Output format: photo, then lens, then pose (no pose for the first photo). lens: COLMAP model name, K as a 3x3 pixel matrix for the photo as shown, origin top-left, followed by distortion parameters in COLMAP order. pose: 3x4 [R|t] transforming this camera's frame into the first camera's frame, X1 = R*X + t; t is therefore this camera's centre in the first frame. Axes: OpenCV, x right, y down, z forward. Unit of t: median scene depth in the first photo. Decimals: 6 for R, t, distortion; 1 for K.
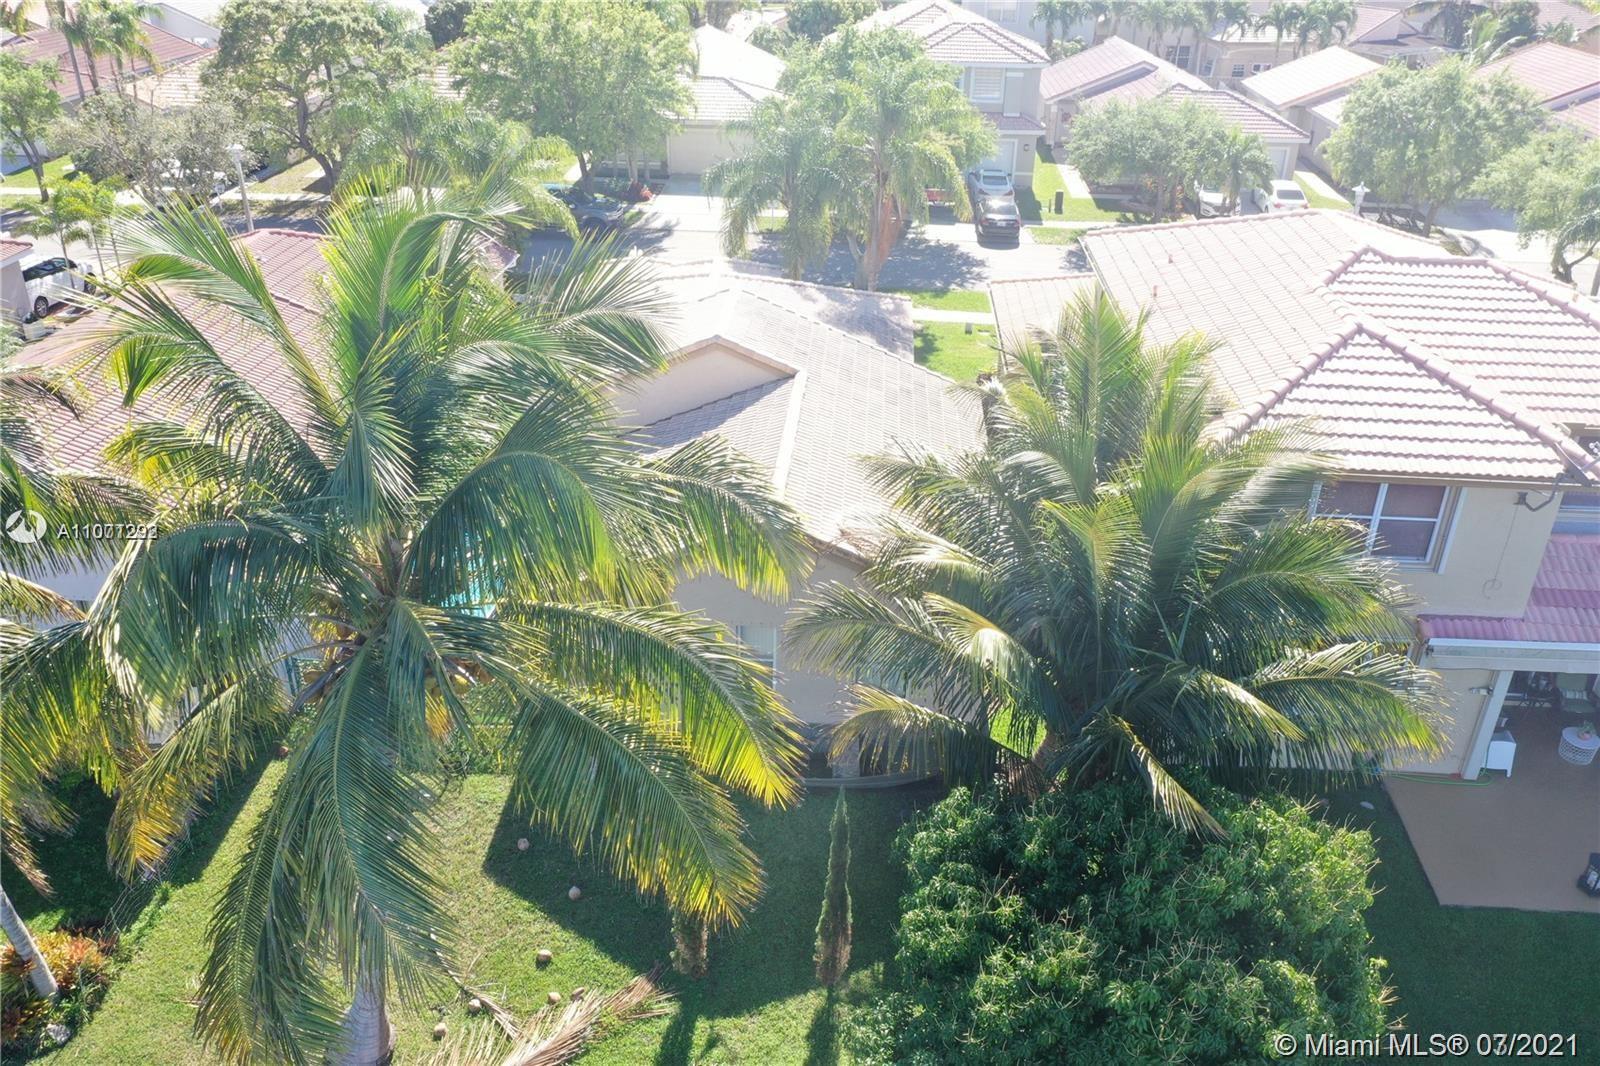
lens RADIAL K [[1256.4, 0, 800.0], [0, 1256.4, 533.0], [0, 0, 1]] dist [-0.004812, -0.015338]
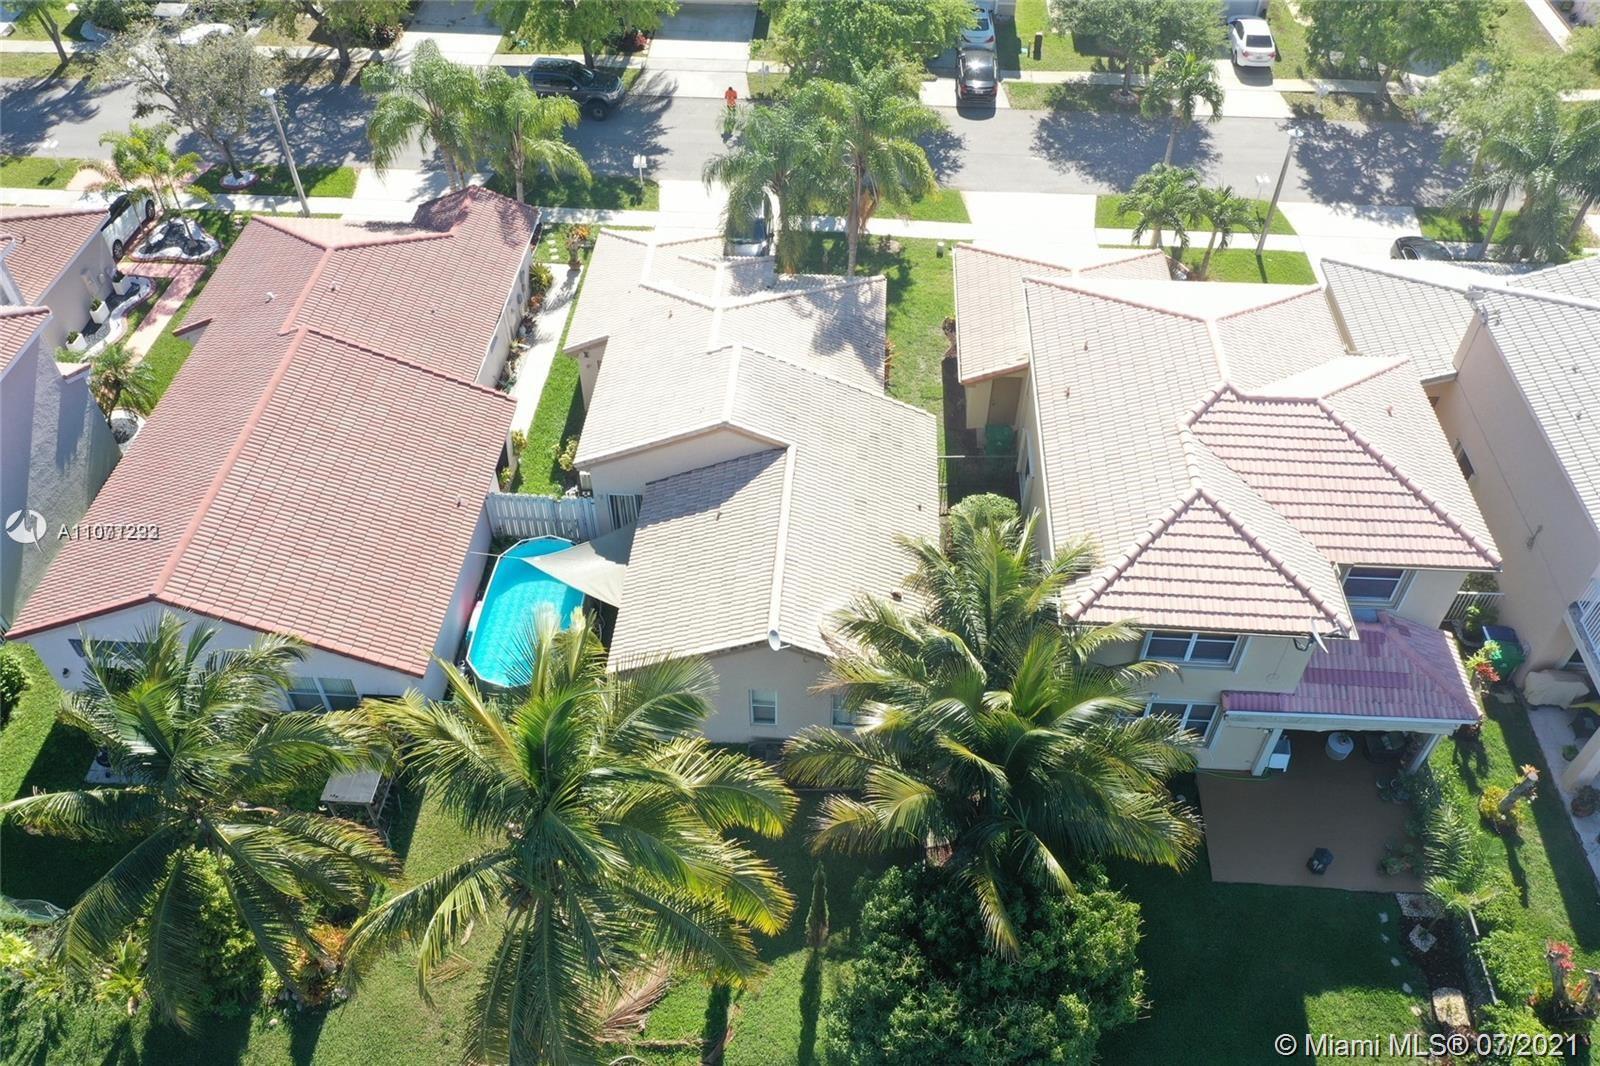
lens RADIAL K [[1256.4, 0, 800.0], [0, 1256.4, 533.0], [0, 0, 1]] dist [-0.004812, -0.015338]
pose [[0.999867, -0.016061, -0.002695, 0.014967], [0.016127, 0.953405, 0.301263, -0.552473], [-0.002269, -0.301266, 0.953537, -0.321243]]
